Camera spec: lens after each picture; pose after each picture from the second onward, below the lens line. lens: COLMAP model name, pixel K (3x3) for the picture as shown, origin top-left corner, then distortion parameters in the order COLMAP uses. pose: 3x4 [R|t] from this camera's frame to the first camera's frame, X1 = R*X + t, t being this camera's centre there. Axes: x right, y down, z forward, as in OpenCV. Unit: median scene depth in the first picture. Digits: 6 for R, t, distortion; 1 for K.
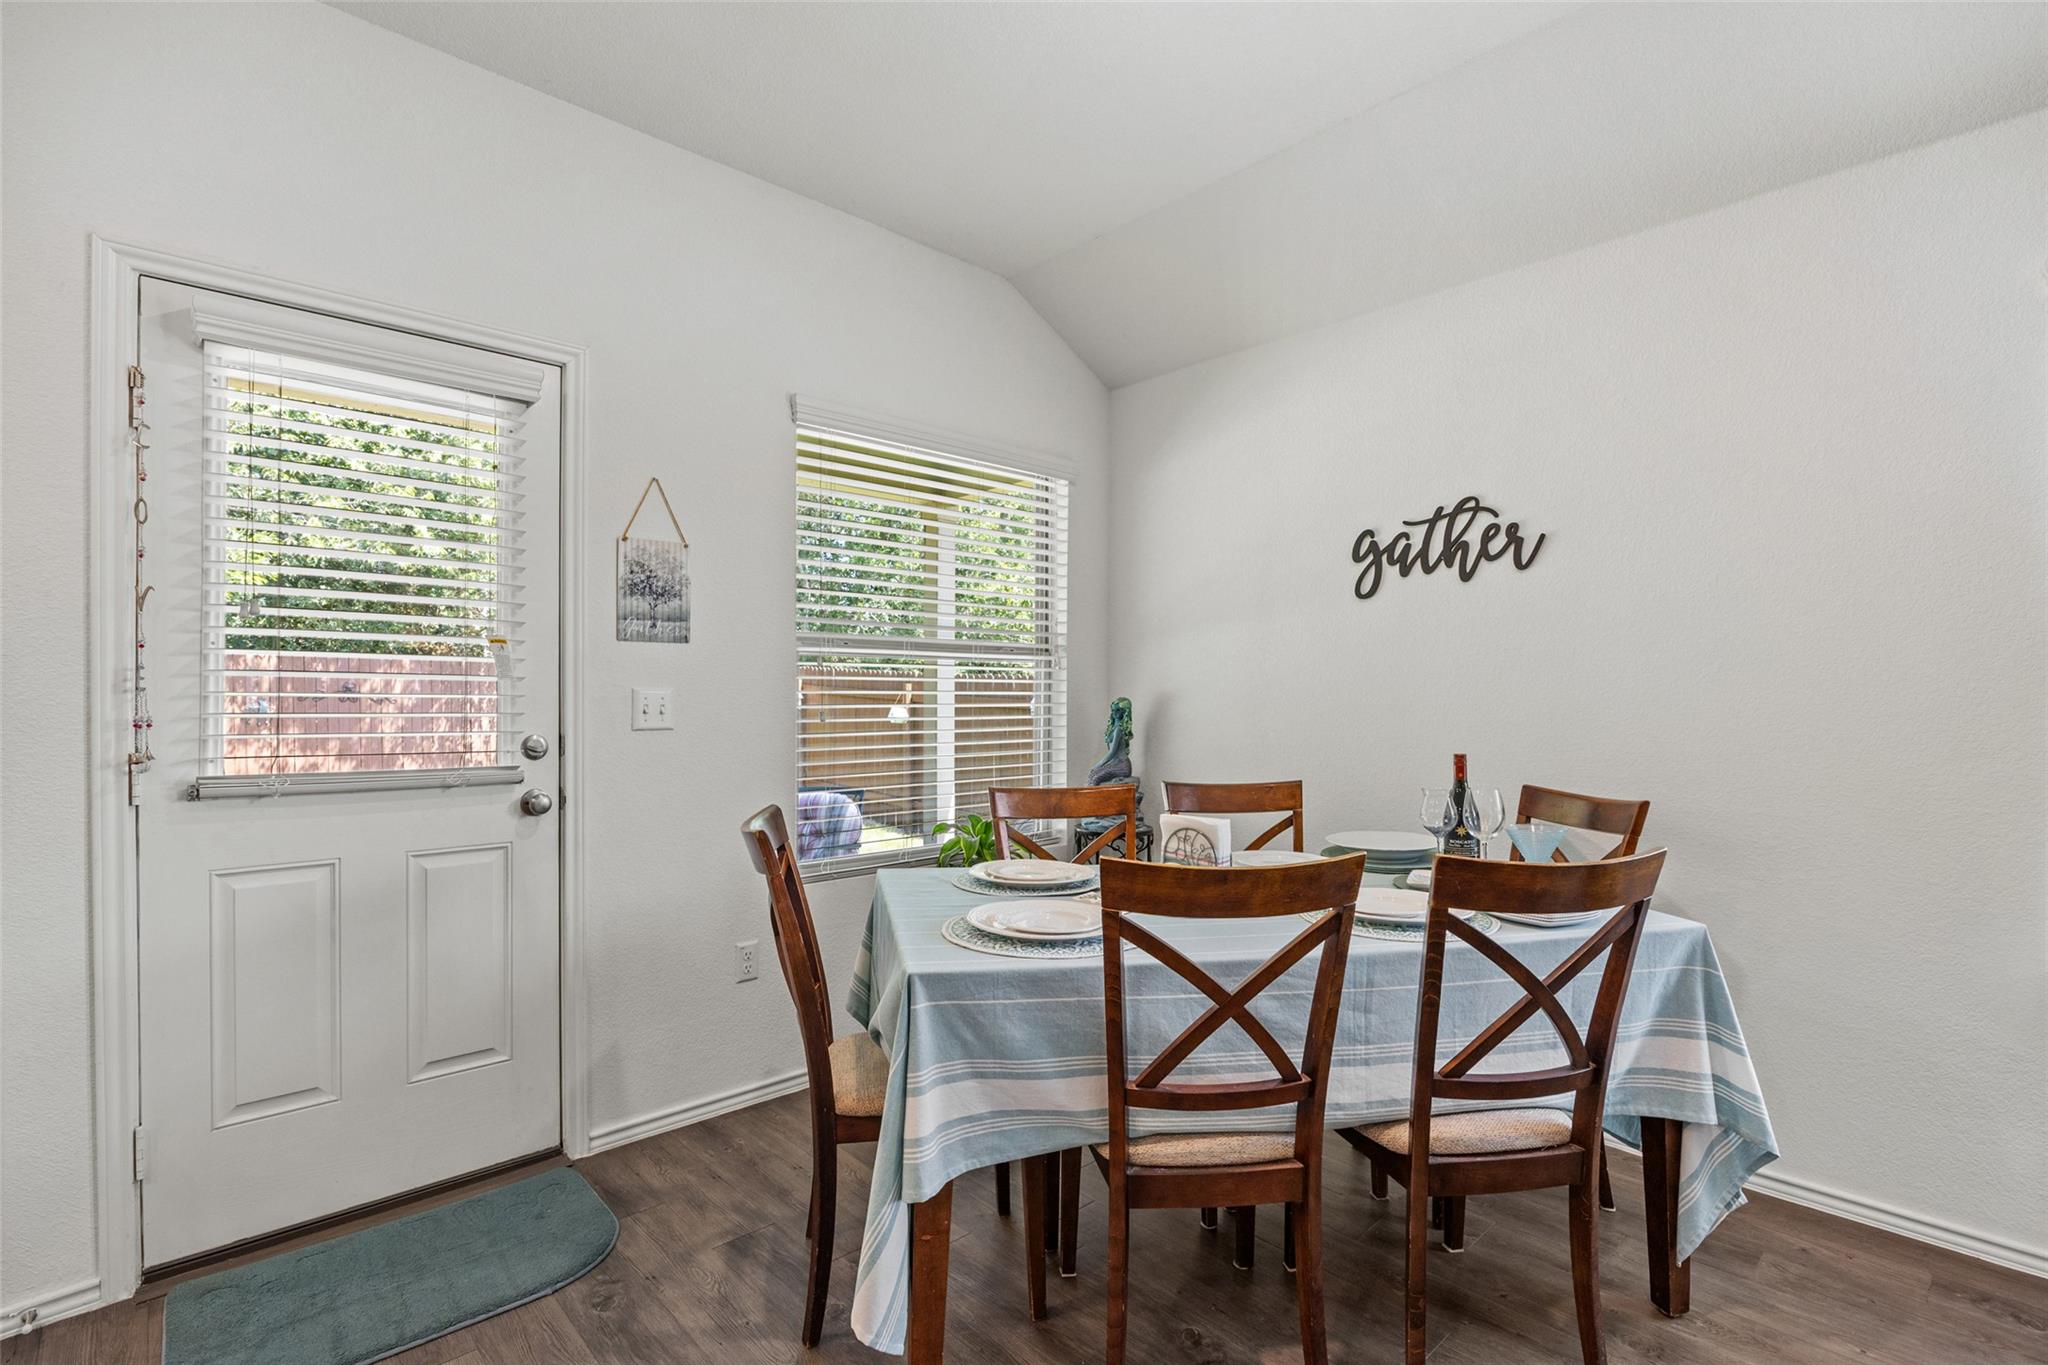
lens RADIAL K [[965.4, 0, 1034.3], [0, 965.4, 697.4], [0, 0, 1]] dist [-0.007545, -0.000634]
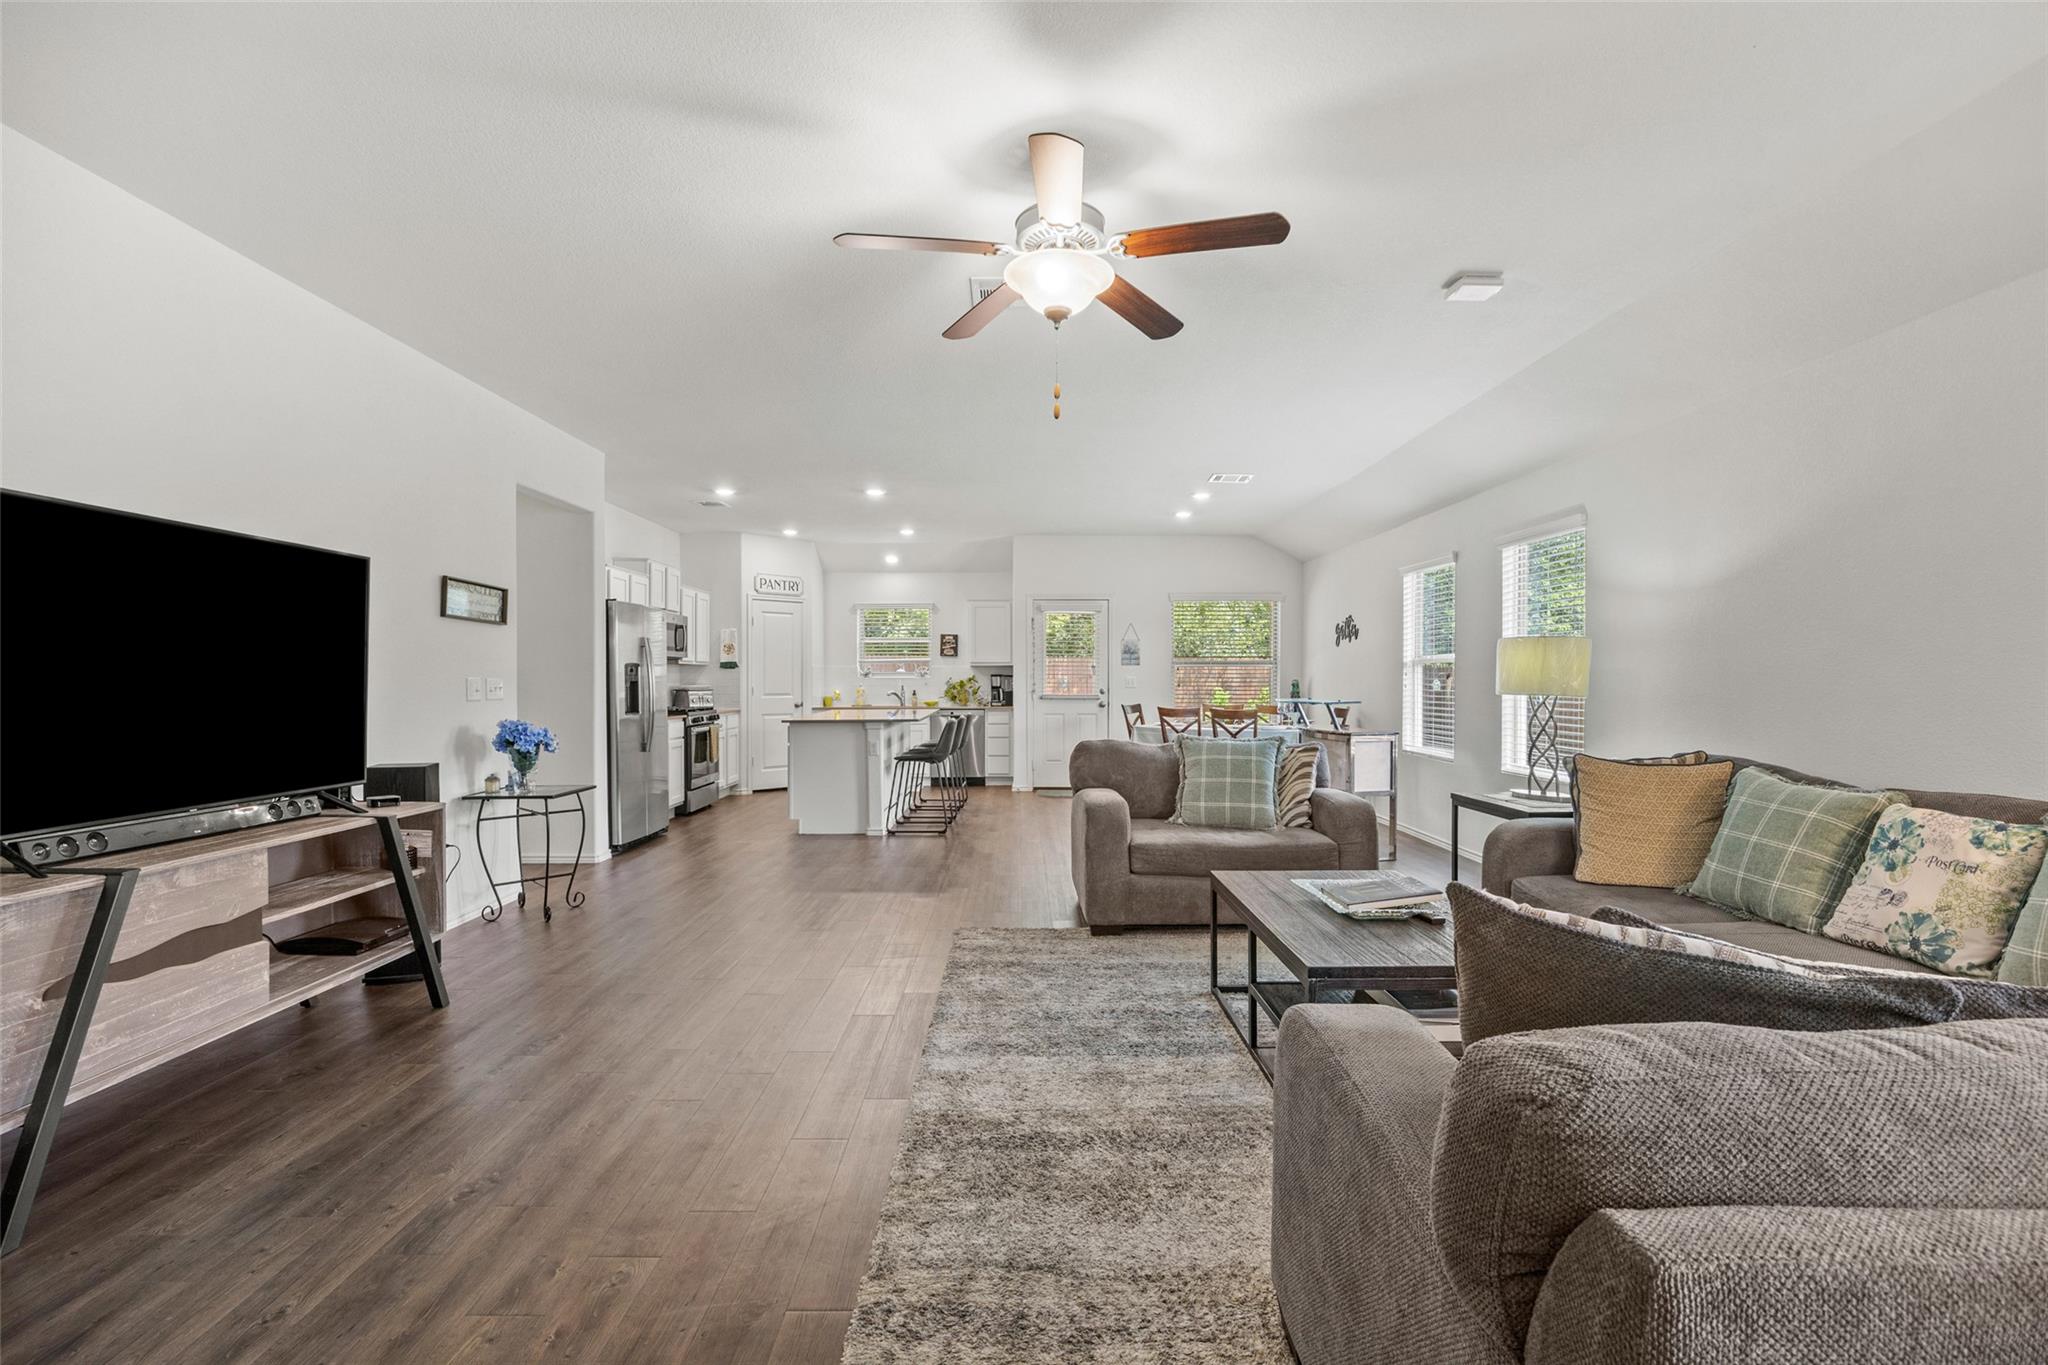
lens RADIAL K [[965.4, 0, 1021.7], [0, 965.4, 673.8], [0, 0, 1]] dist [-0.007545, -0.000634]
pose [[0.734028, -0.001961, -0.679116, 2.097609], [0.000017, 0.999996, -0.002869, -0.013055], [0.679119, 0.002095, 0.734025, -2.350576]]
